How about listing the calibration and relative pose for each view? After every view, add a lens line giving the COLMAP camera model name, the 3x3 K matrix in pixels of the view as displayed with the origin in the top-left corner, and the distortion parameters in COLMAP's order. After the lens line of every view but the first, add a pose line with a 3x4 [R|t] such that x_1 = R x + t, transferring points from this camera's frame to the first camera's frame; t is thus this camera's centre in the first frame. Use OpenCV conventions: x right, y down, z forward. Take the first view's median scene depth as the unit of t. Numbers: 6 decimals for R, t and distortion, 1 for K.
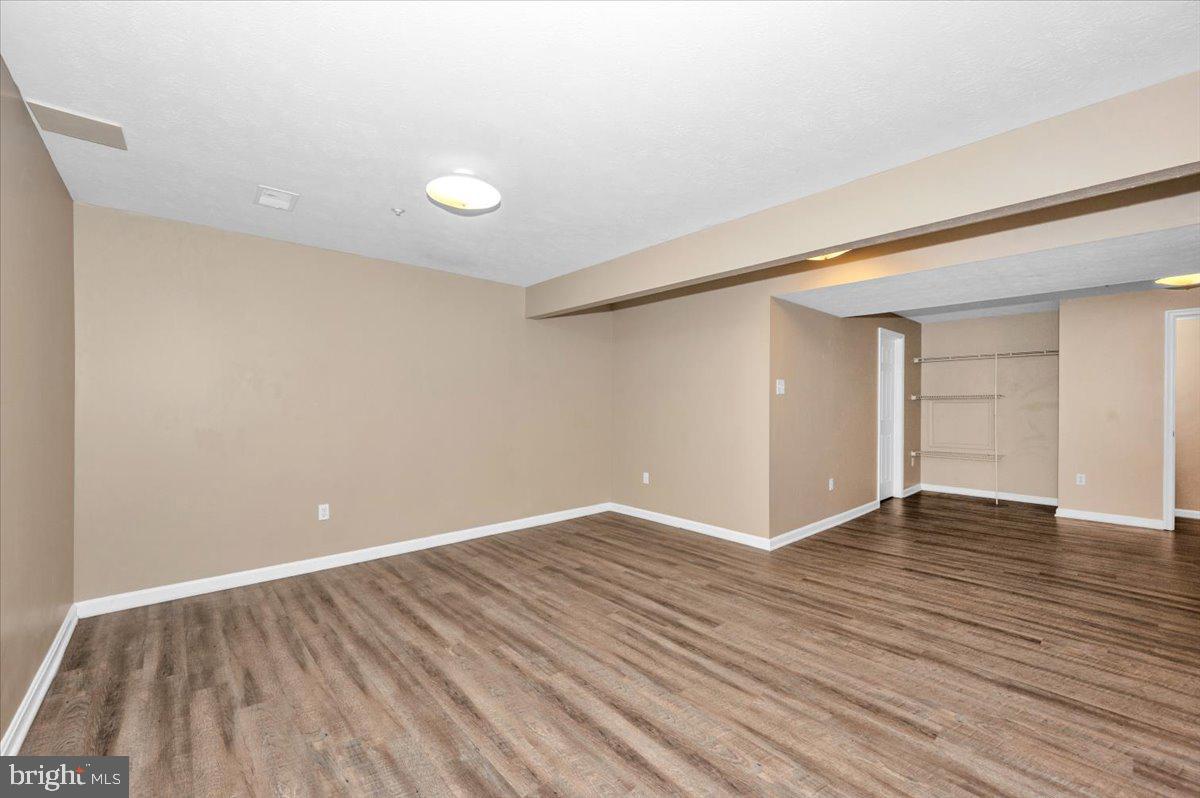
lens RADIAL K [[480.4, 0, 600.0], [0, 480.4, 399.0], [0, 0, 1]] dist [-0.002519, -0.000104]
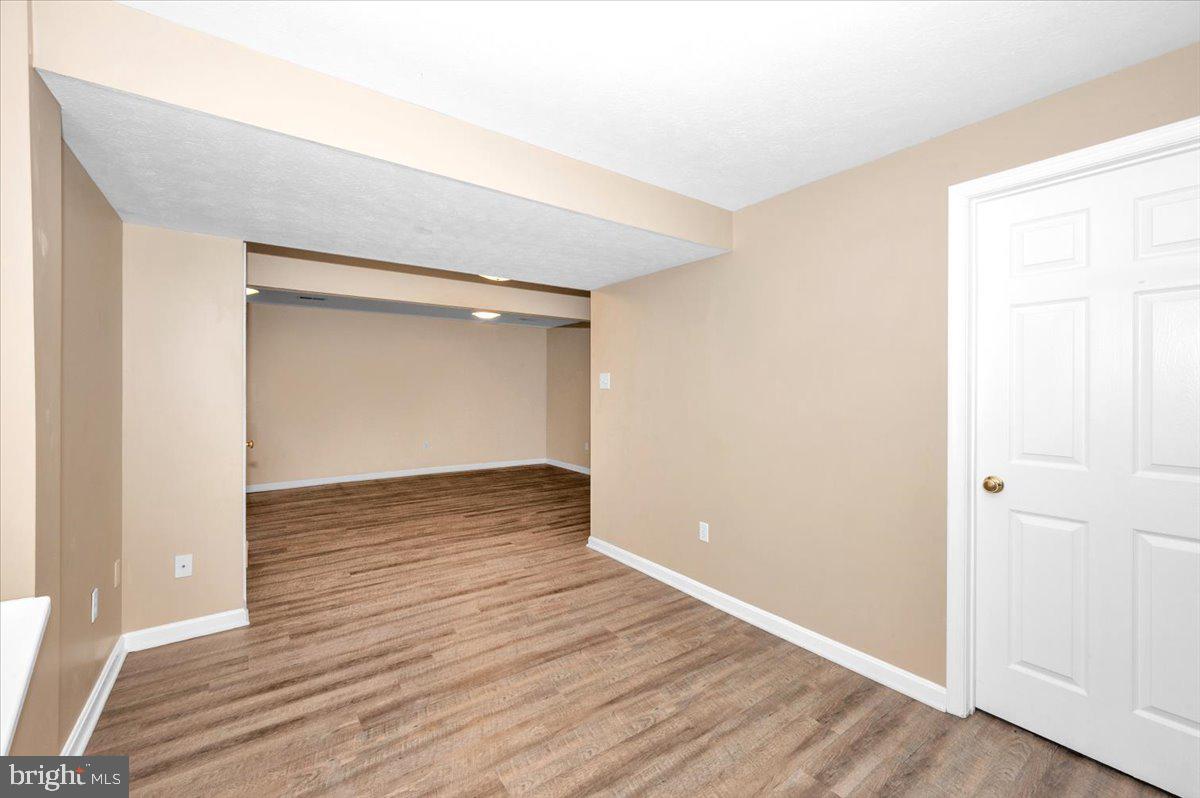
lens RADIAL K [[480.4, 0, 600.0], [0, 480.4, 399.0], [0, 0, 1]] dist [-0.002519, -0.000104]
pose [[-0.095848, 0.010148, -0.995344, 2.108774], [0.005733, 0.999937, 0.009643, -0.001375], [0.995379, -0.004782, -0.095900, 1.758049]]
